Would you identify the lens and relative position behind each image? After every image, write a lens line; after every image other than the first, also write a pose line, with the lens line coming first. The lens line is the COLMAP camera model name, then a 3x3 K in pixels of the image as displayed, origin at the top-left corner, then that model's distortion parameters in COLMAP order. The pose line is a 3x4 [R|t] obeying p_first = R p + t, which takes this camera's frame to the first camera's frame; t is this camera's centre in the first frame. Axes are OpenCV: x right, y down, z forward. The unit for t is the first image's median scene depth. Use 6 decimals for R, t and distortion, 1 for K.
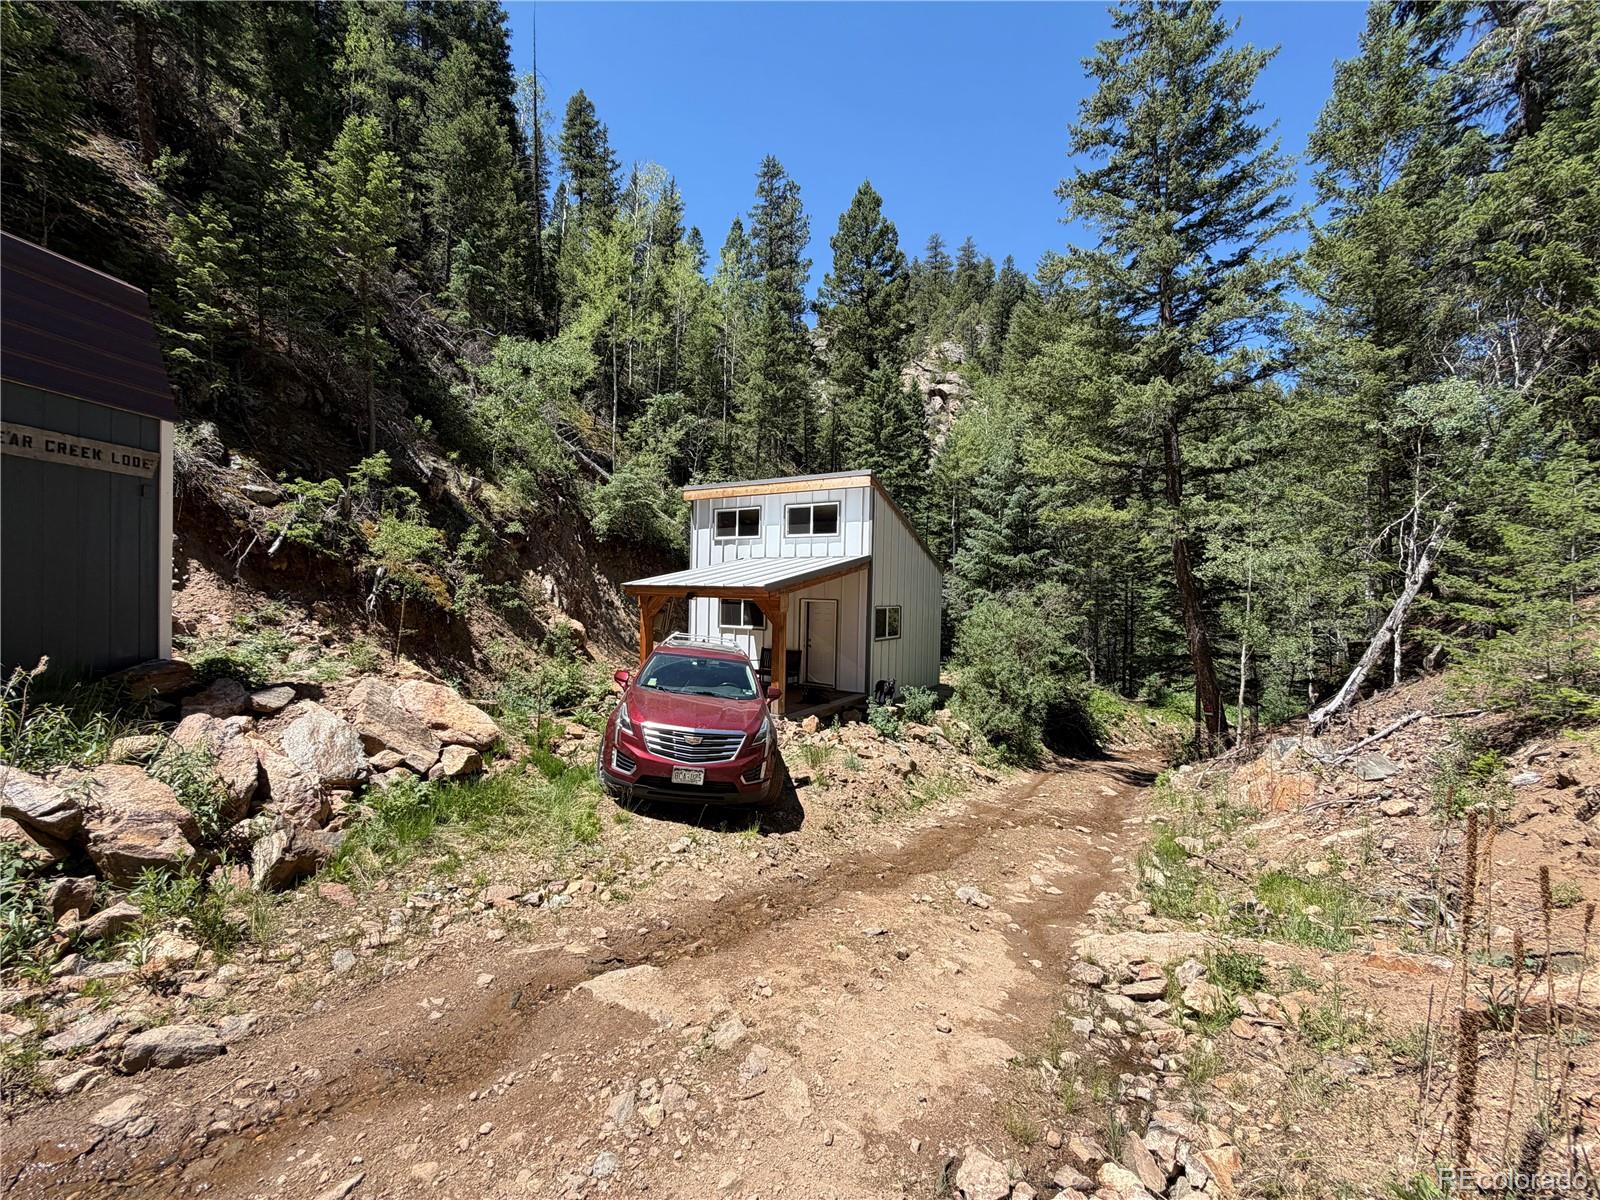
lens RADIAL K [[636.7, 0, 794.3], [0, 636.7, 600.8], [0, 0, 1]] dist [0.000421, -0.000206]
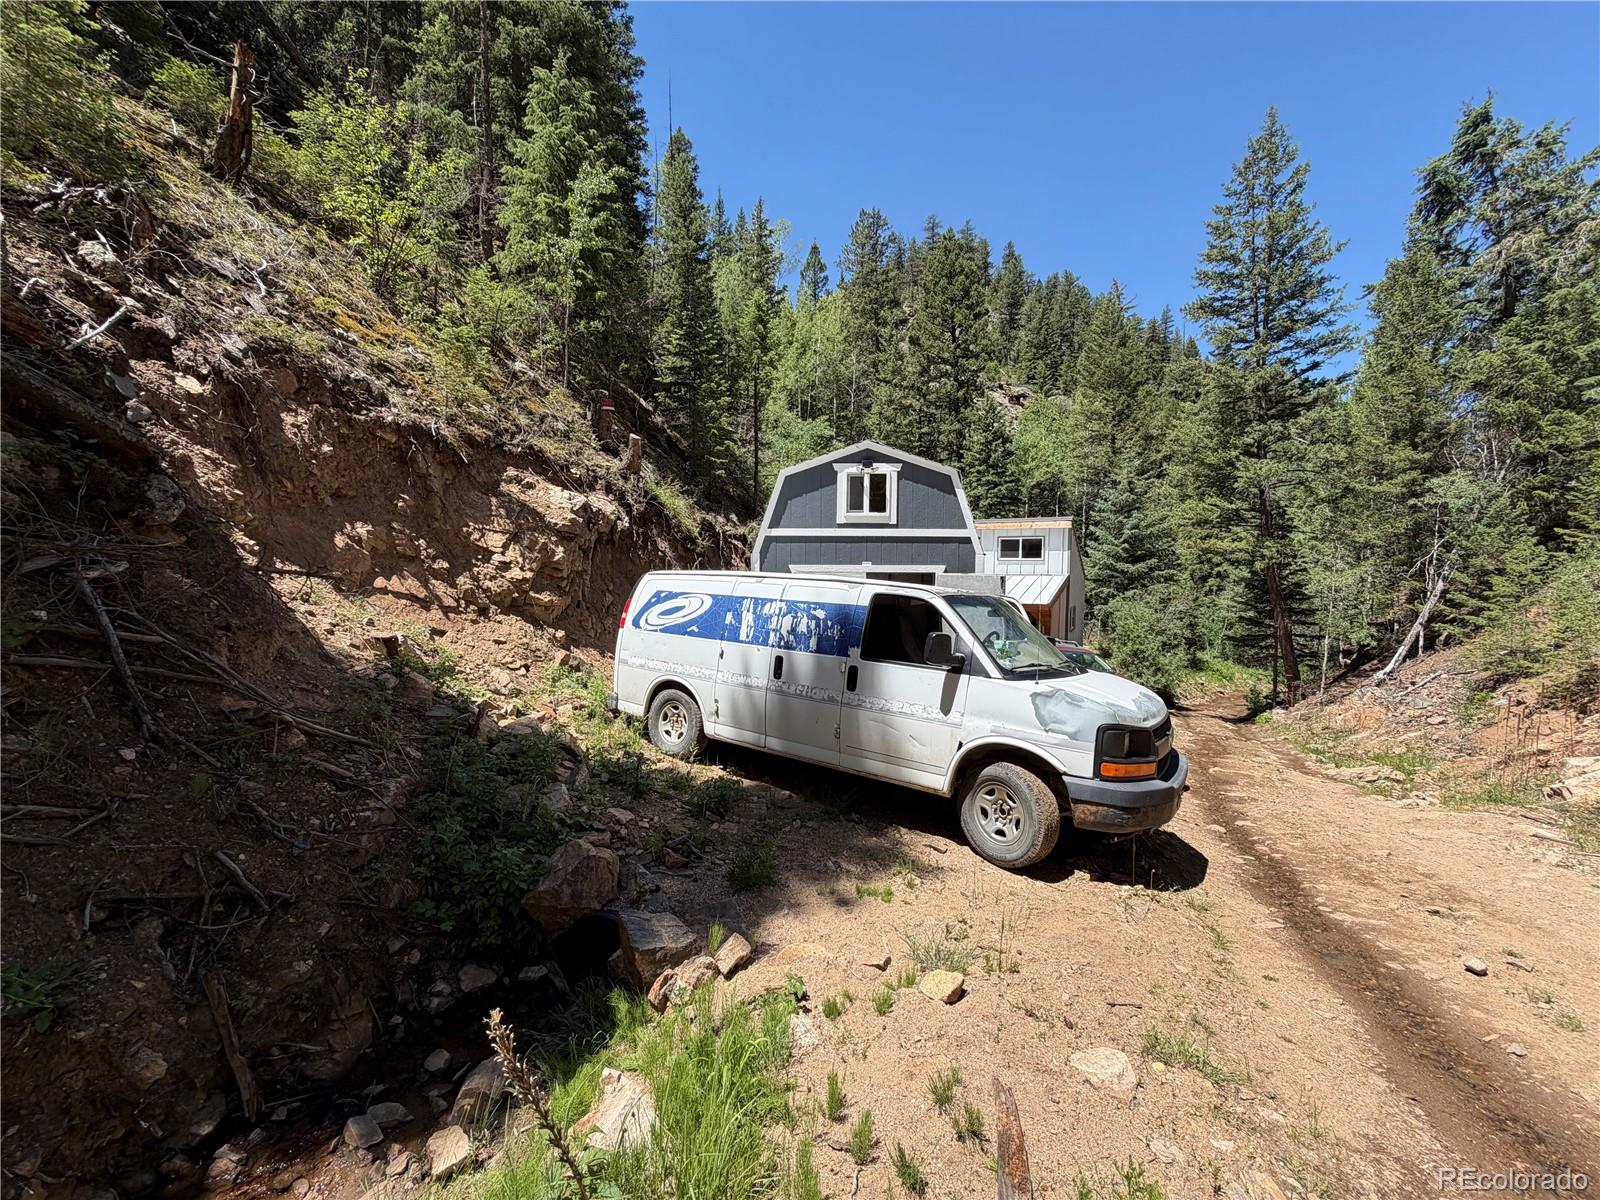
lens RADIAL K [[636.7, 0, 794.3], [0, 636.7, 600.8], [0, 0, 1]] dist [0.000421, -0.000206]
pose [[0.999114, -0.019467, 0.037301, -0.794862], [0.017756, 0.998799, 0.045669, -0.122908], [-0.038145, -0.044967, 0.998260, -0.629365]]
